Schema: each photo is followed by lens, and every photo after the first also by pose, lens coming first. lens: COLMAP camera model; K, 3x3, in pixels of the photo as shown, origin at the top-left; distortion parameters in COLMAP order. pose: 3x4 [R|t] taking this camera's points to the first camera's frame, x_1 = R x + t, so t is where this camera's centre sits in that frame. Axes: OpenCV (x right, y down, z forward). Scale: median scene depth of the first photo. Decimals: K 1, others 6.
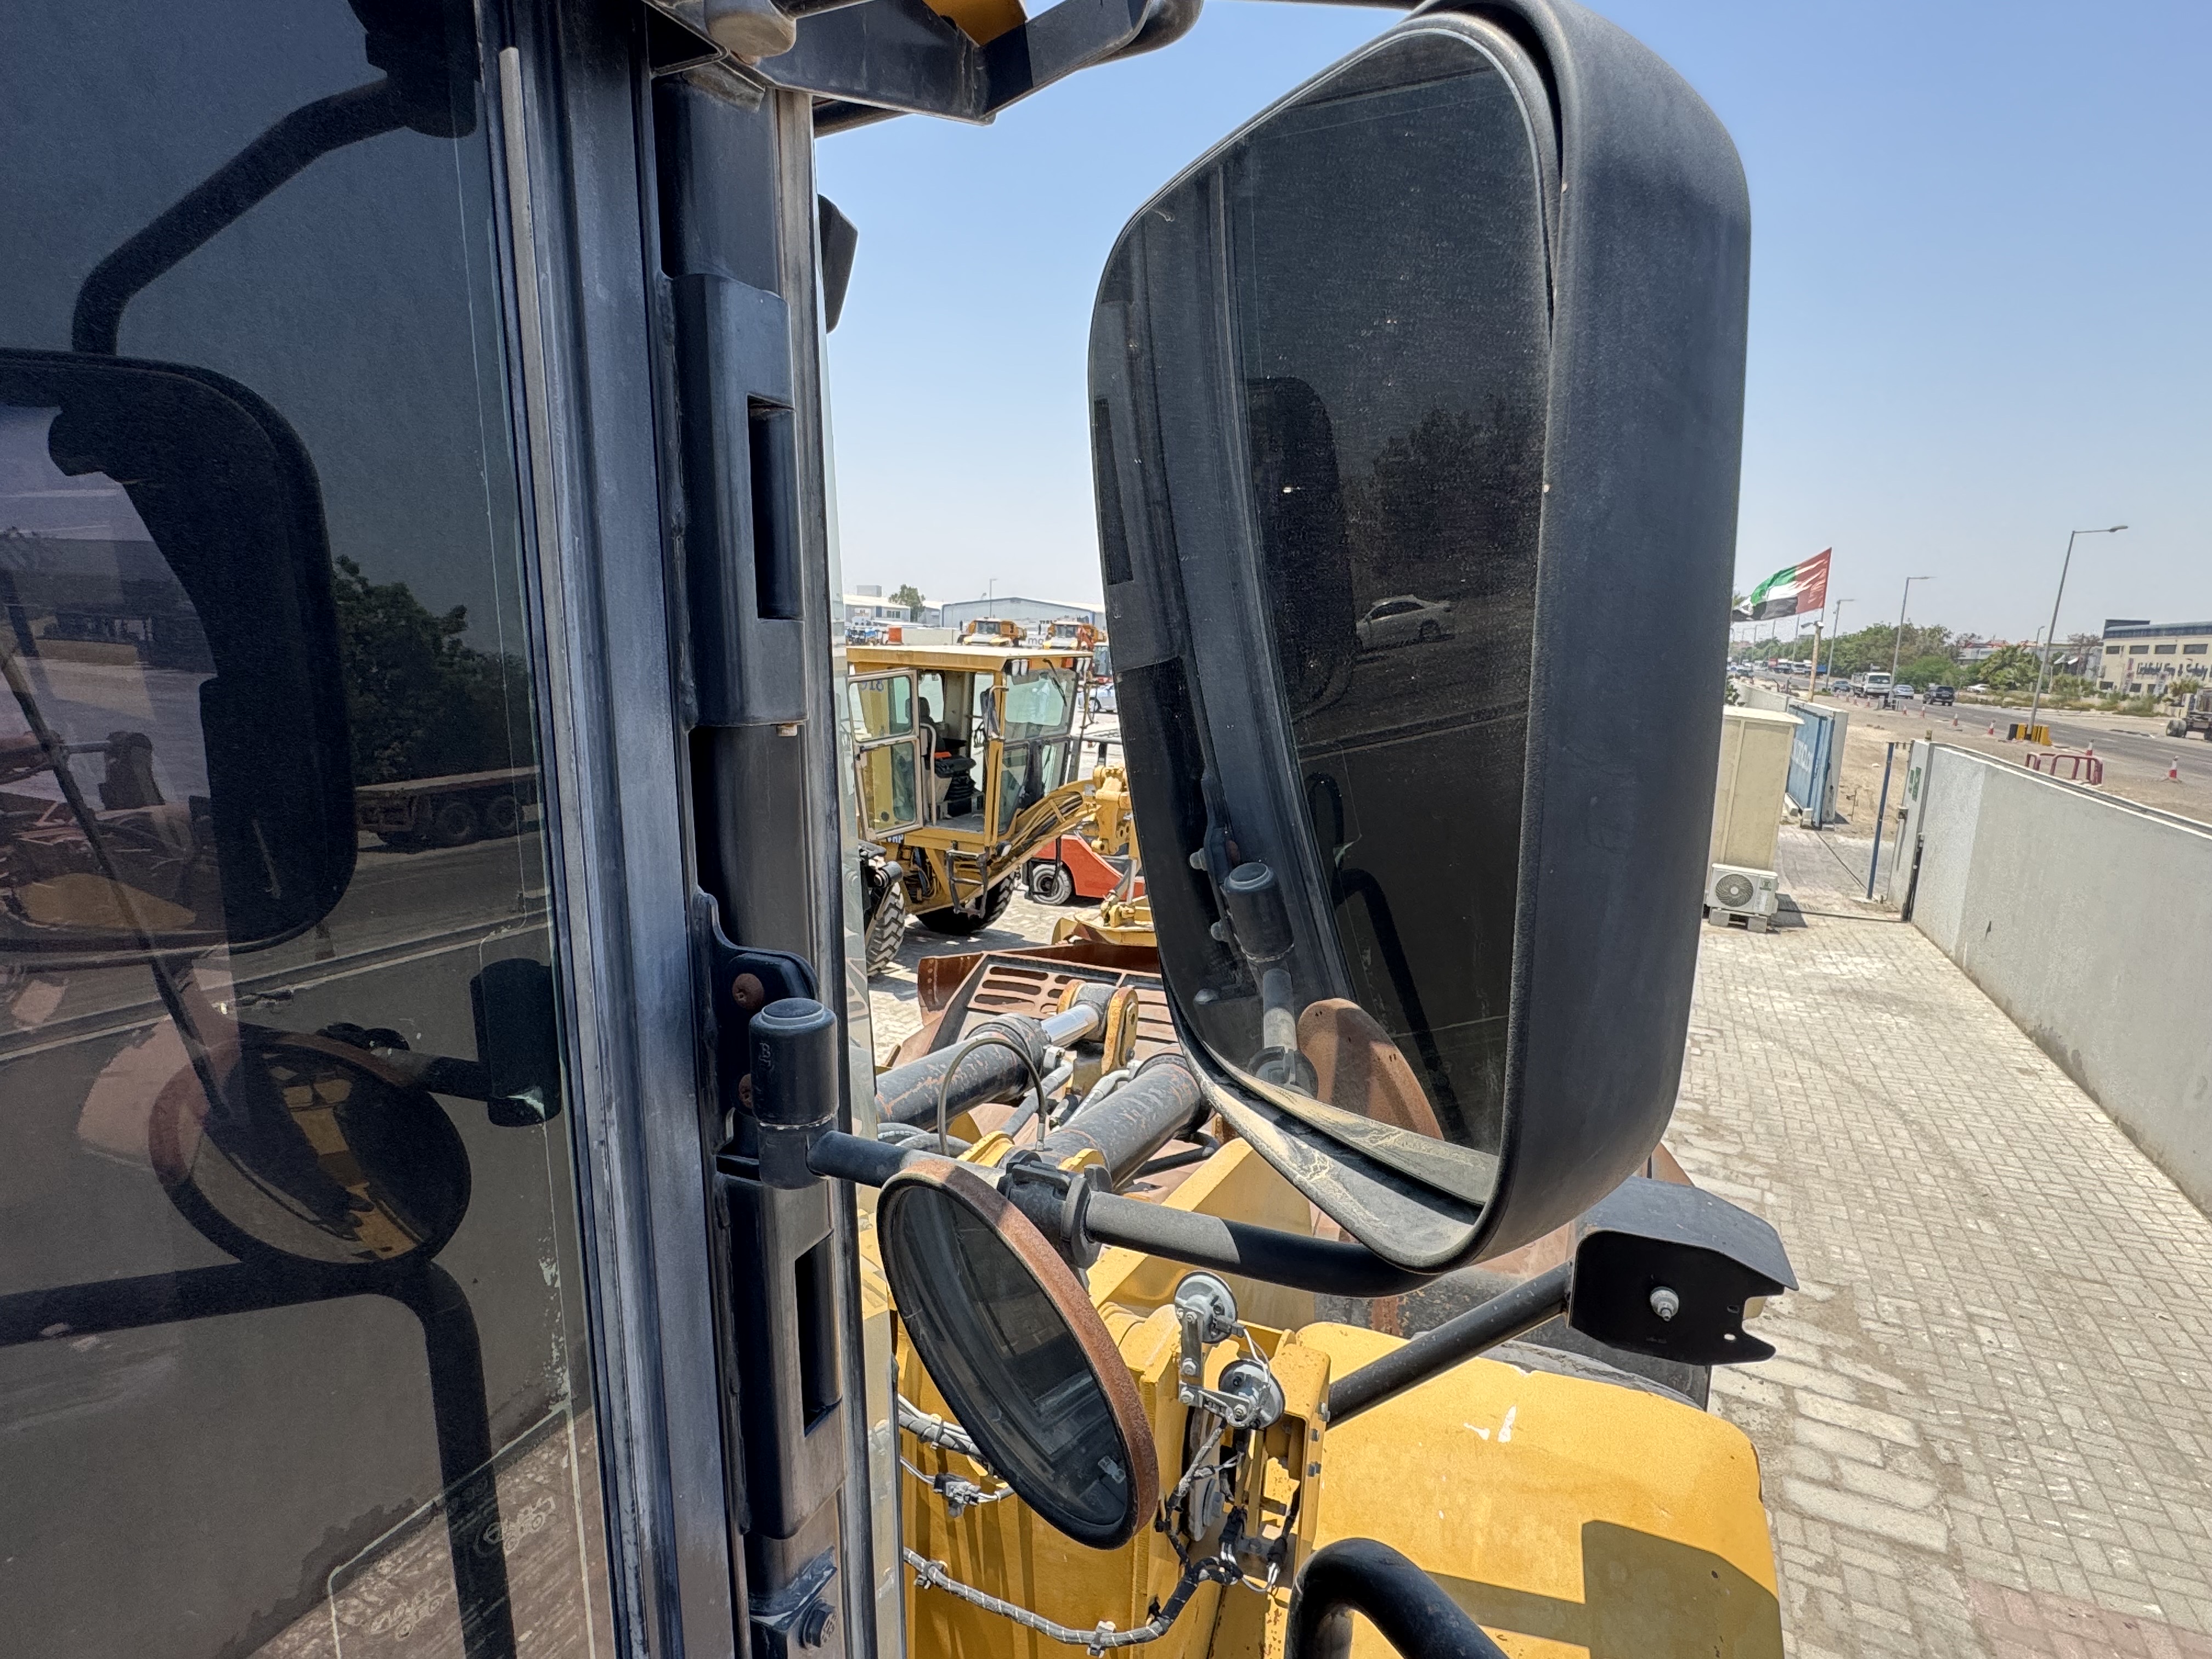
lens RADIAL K [[1149.3, 0, 1105.5], [0, 1149.3, 834.3], [0, 0, 1]] dist [-0.003299, -0.000069]
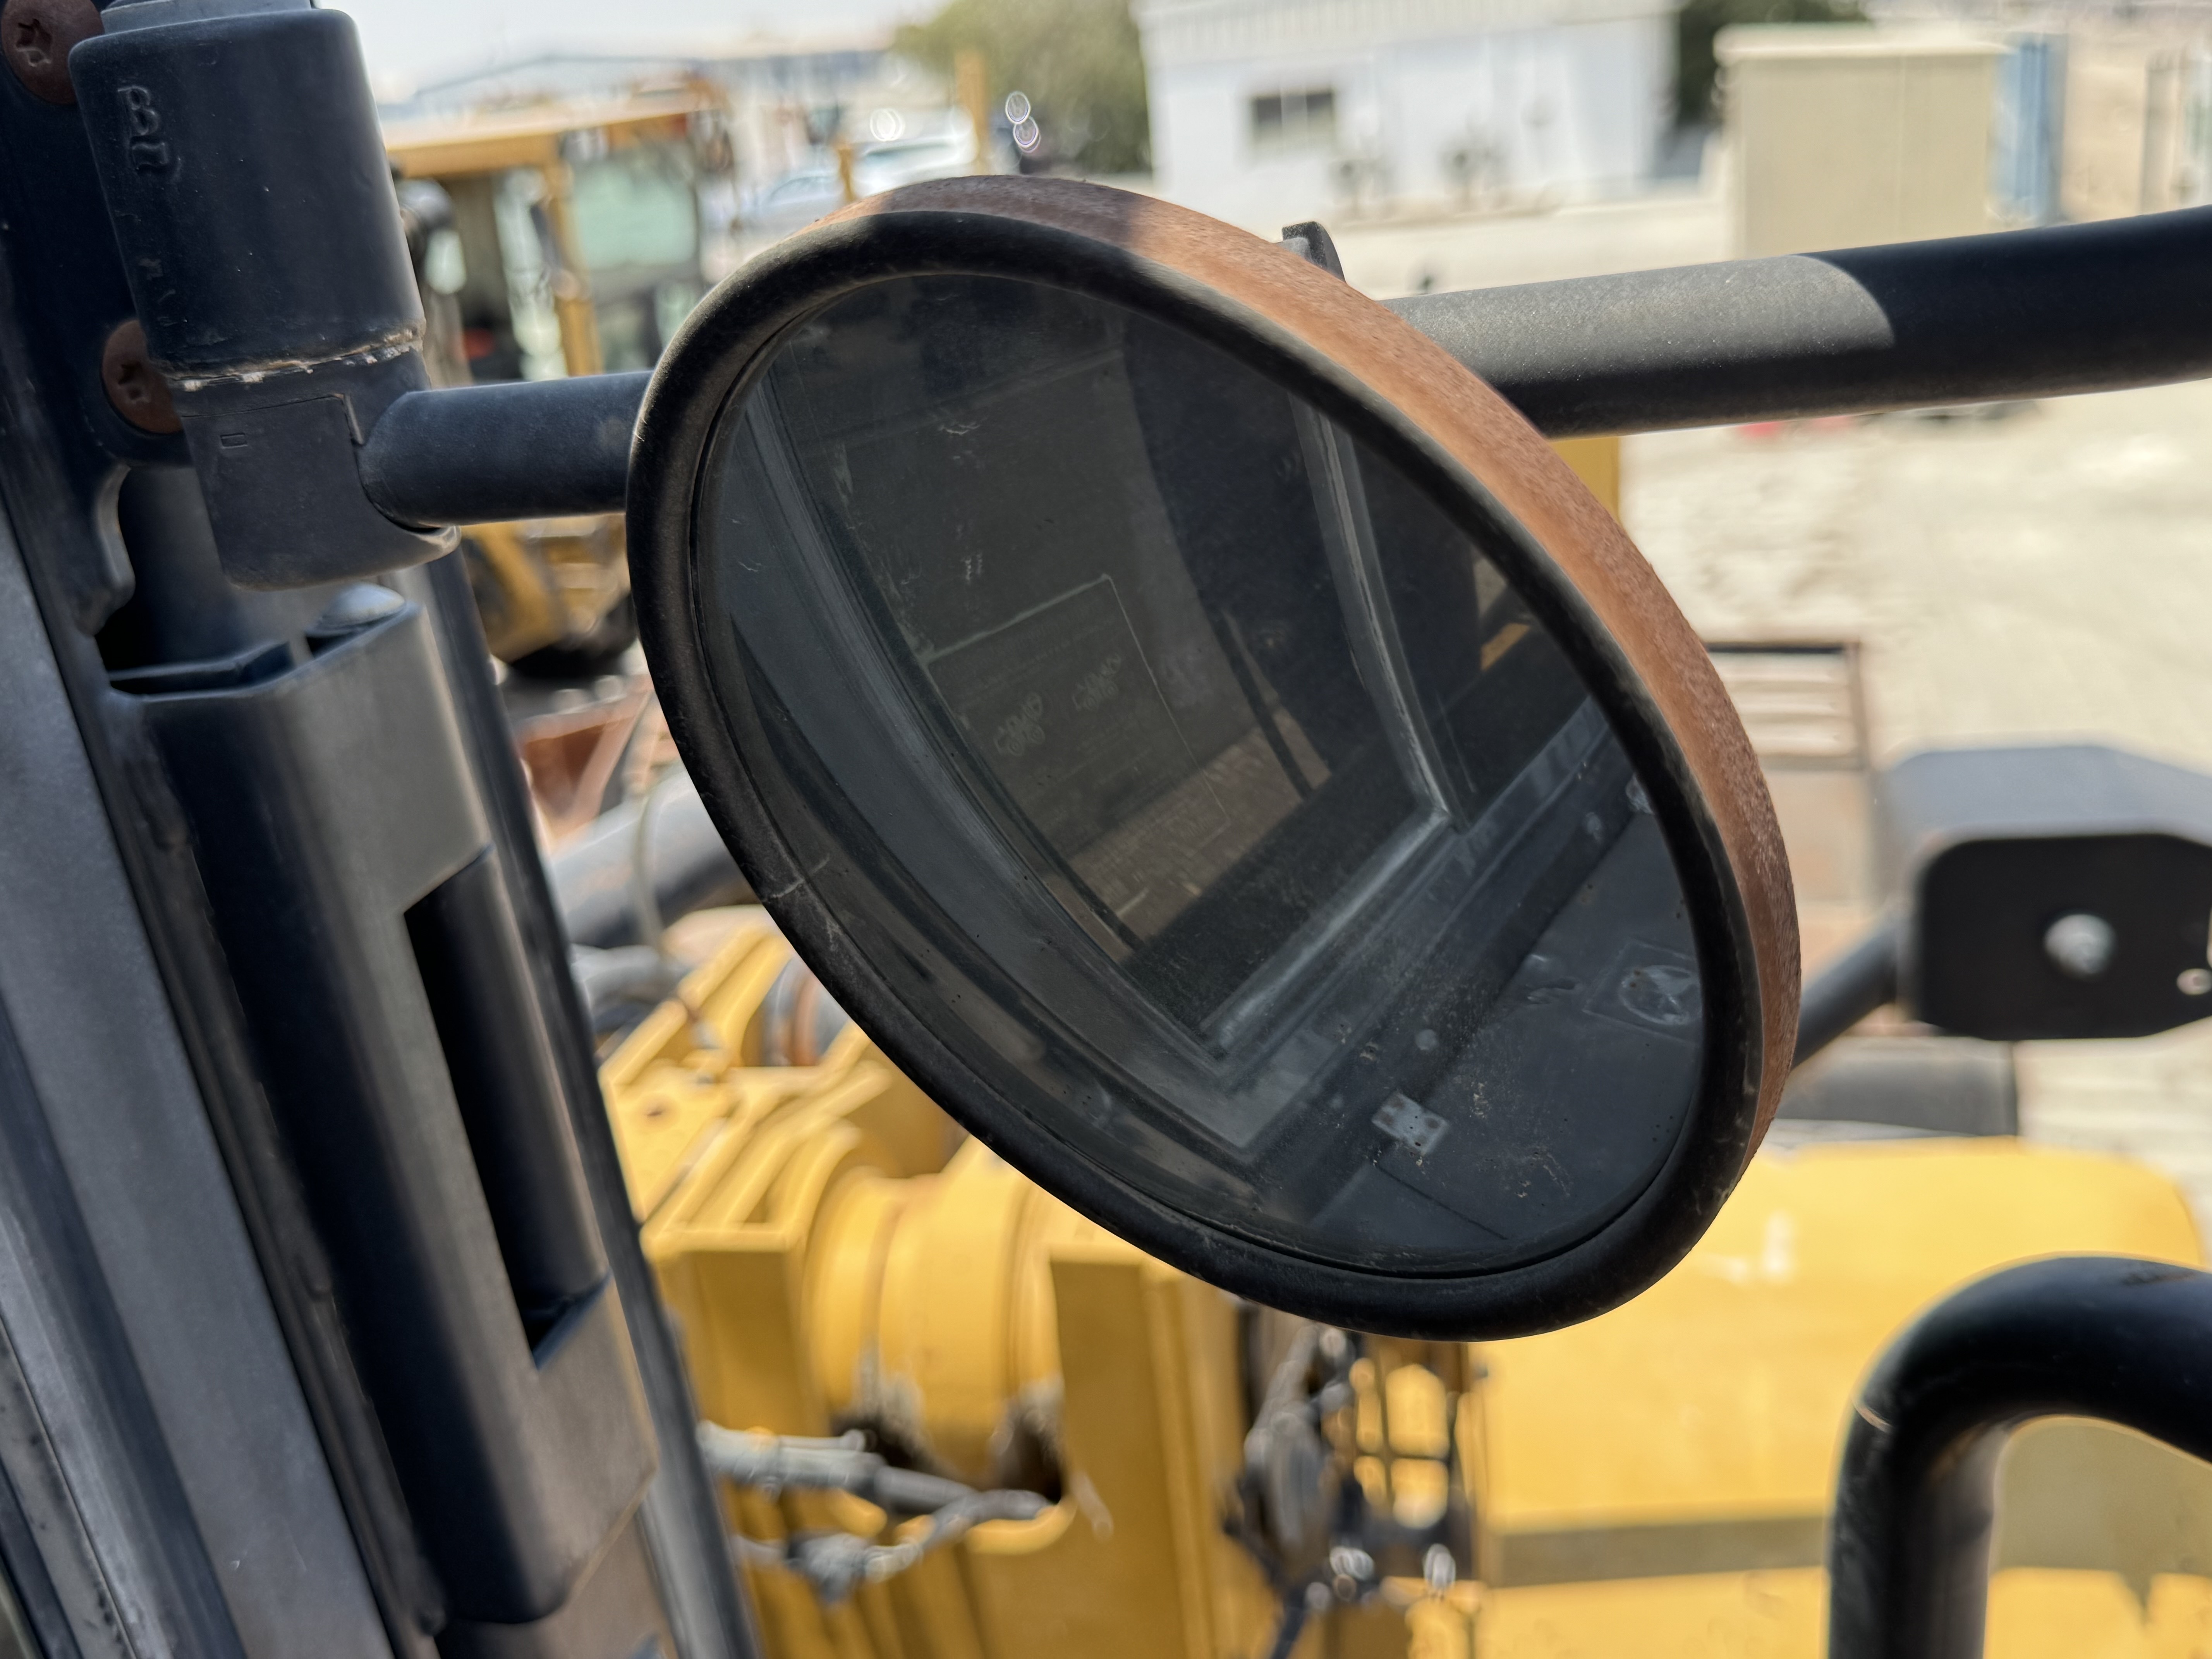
lens RADIAL K [[2101.4, 0, 1106.7], [0, 2101.4, 831.2], [0, 0, 1]] dist [0.014878, 0.000000]
pose [[0.976481, -0.189858, 0.102169, -0.109362], [0.167375, 0.966243, 0.195858, 0.238829], [-0.135905, -0.174151, 0.975295, 0.307996]]
